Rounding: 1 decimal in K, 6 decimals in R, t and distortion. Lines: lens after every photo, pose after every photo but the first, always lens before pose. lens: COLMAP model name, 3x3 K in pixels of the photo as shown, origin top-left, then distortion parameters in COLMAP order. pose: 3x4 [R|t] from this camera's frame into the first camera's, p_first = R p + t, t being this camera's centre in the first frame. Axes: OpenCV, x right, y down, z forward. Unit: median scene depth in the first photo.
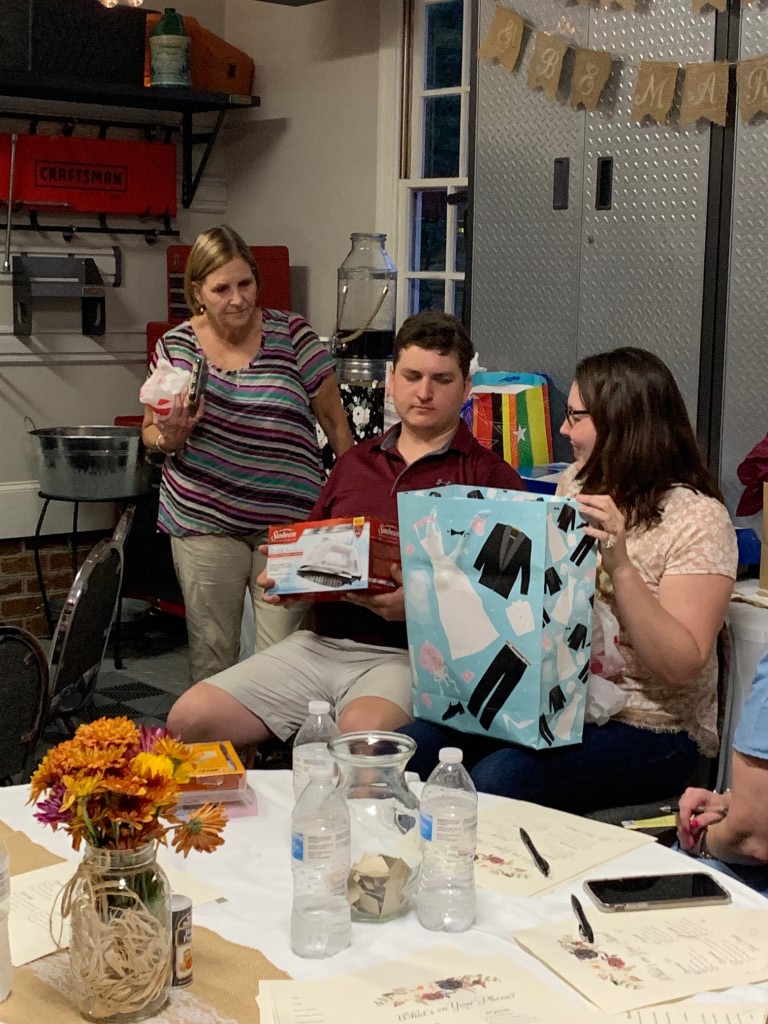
lens RADIAL K [[1640.0, 0, 391.1], [0, 1640.0, 509.4], [0, 0, 1]] dist [0.269034, -1.037989]
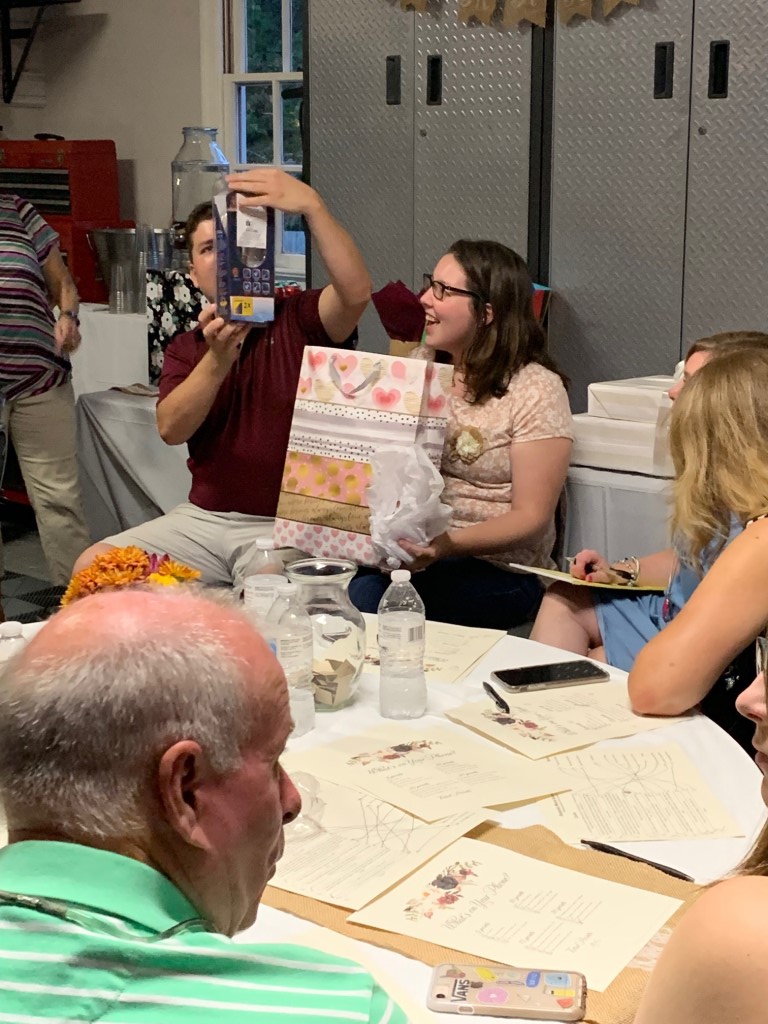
lens RADIAL K [[1642.7, 0, 395.8], [0, 1642.7, 508.9], [0, 0, 1]] dist [0.246674, -0.916352]
pose [[0.990458, -0.043038, 0.130920, -0.055181], [0.034625, 0.997227, 0.065873, 0.010998], [-0.133392, -0.060712, 0.989202, -0.094631]]
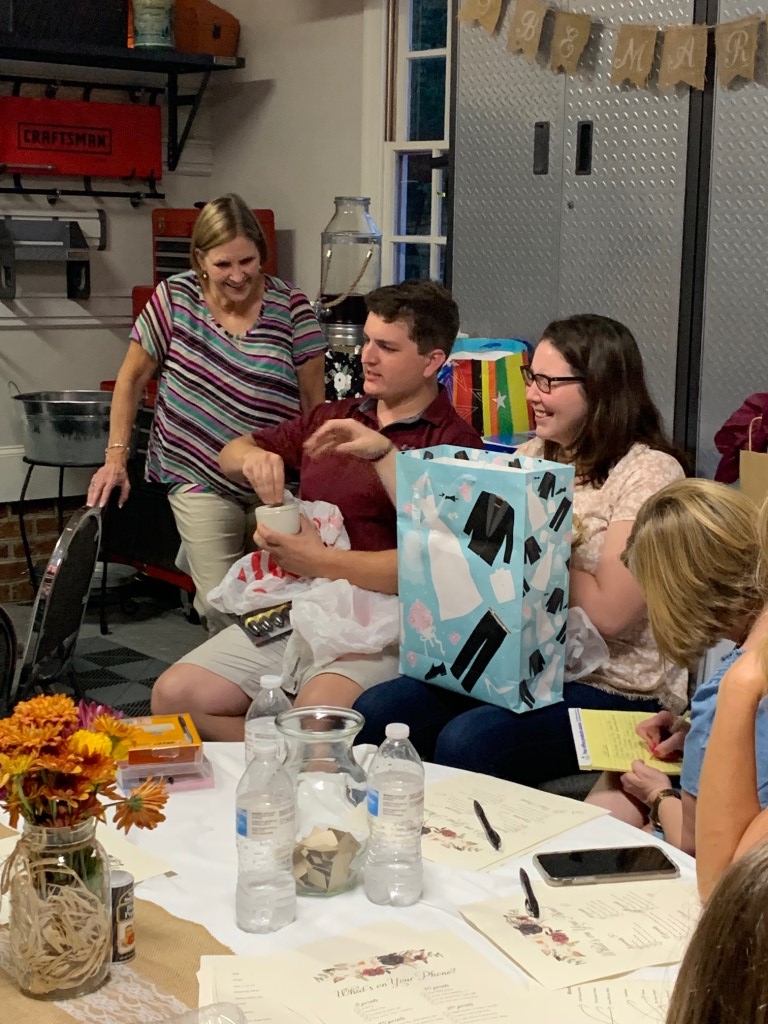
lens RADIAL K [[1640.0, 0, 391.1], [0, 1640.0, 509.4], [0, 0, 1]] dist [0.269034, -1.037989]
pose [[0.999998, 0.000545, -0.001826, 0.016321], [-0.000502, 0.999723, 0.023531, -0.004057], [0.001838, -0.023530, 0.999721, 0.002436]]
